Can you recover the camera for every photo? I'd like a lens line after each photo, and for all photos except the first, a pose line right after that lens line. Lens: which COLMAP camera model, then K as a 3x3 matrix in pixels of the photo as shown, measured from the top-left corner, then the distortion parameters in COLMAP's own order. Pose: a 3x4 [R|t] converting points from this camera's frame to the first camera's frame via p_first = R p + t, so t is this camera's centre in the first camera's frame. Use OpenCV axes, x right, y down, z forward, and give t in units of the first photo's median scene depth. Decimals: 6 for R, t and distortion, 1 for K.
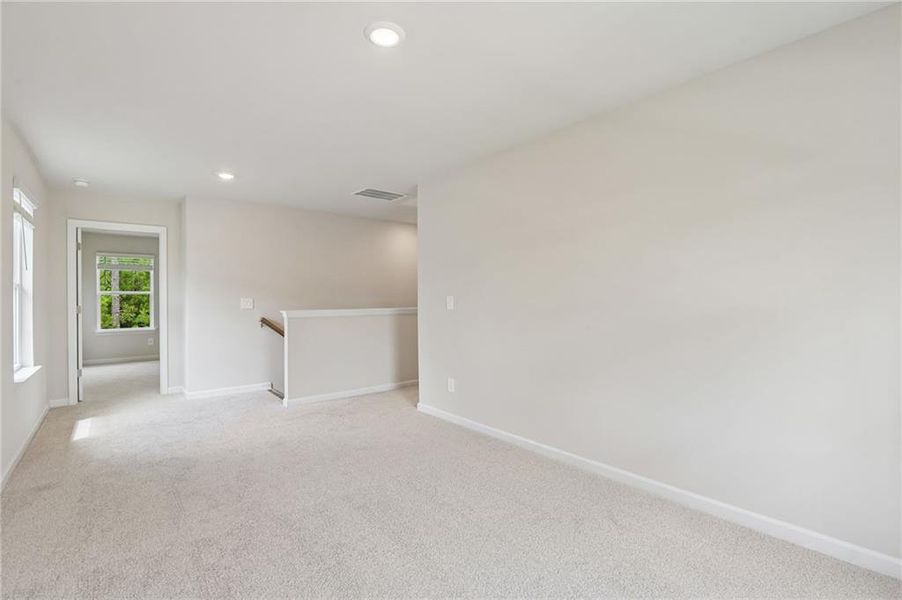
lens RADIAL K [[412.3, 0, 456.2], [0, 412.3, 296.4], [0, 0, 1]] dist [-0.014039, 0.000148]
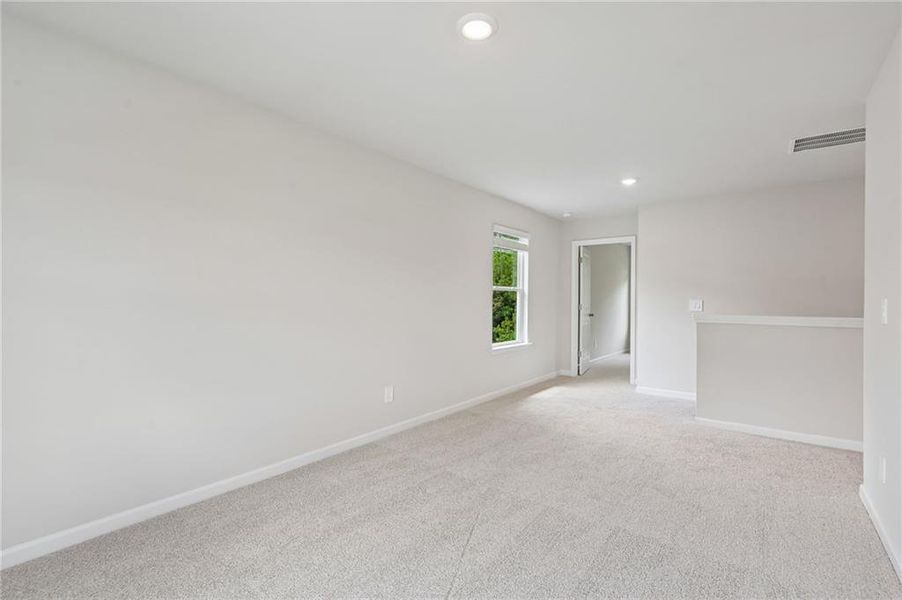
lens RADIAL K [[412.3, 0, 456.9], [0, 412.3, 301.6], [0, 0, 1]] dist [-0.014039, 0.000148]
pose [[0.220000, 0.013952, -0.975400, 0.328239], [-0.002340, 0.999902, 0.013775, -0.003357], [0.975497, -0.000748, 0.220012, 0.316418]]
